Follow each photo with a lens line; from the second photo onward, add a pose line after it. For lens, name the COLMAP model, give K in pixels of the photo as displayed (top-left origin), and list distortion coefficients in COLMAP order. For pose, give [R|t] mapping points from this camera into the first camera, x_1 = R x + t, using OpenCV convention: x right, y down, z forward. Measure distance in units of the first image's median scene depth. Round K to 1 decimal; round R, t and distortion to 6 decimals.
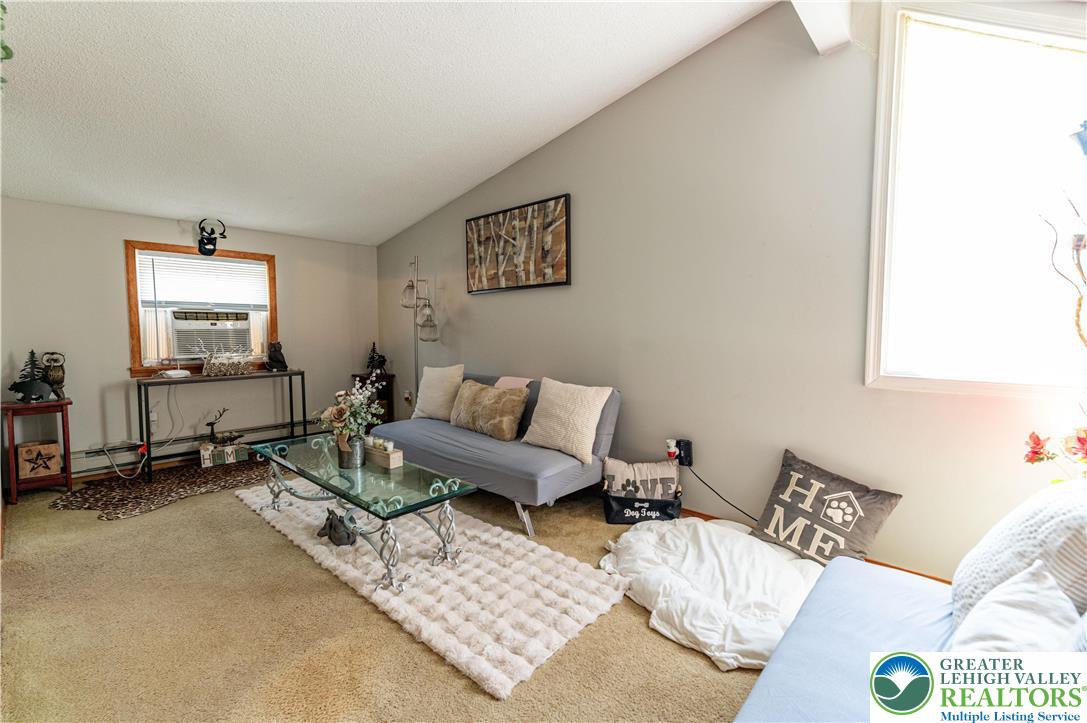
lens RADIAL K [[467.4, 0, 548.2], [0, 467.4, 361.2], [0, 0, 1]] dist [0.002650, -0.000297]
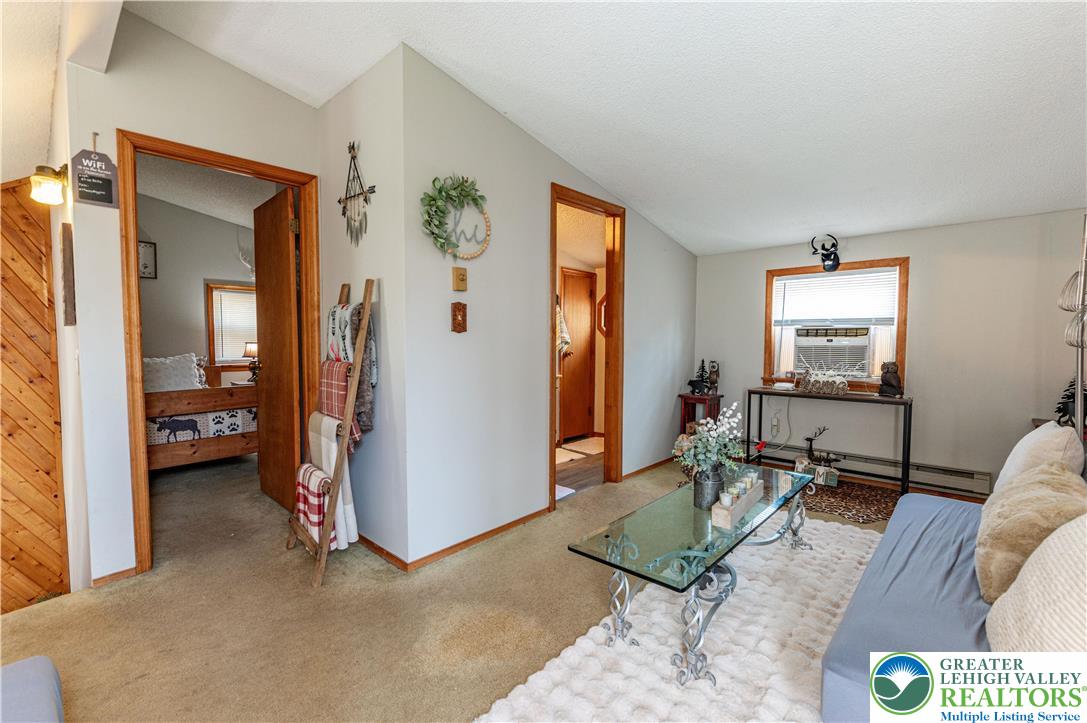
lens RADIAL K [[467.4, 0, 548.2], [0, 467.4, 361.2], [0, 0, 1]] dist [0.002650, -0.000297]
pose [[-0.017907, 0.050074, -0.998585, 0.283495], [-0.066086, 0.996502, 0.051154, -0.047675], [0.997653, 0.066909, -0.014535, 0.431671]]
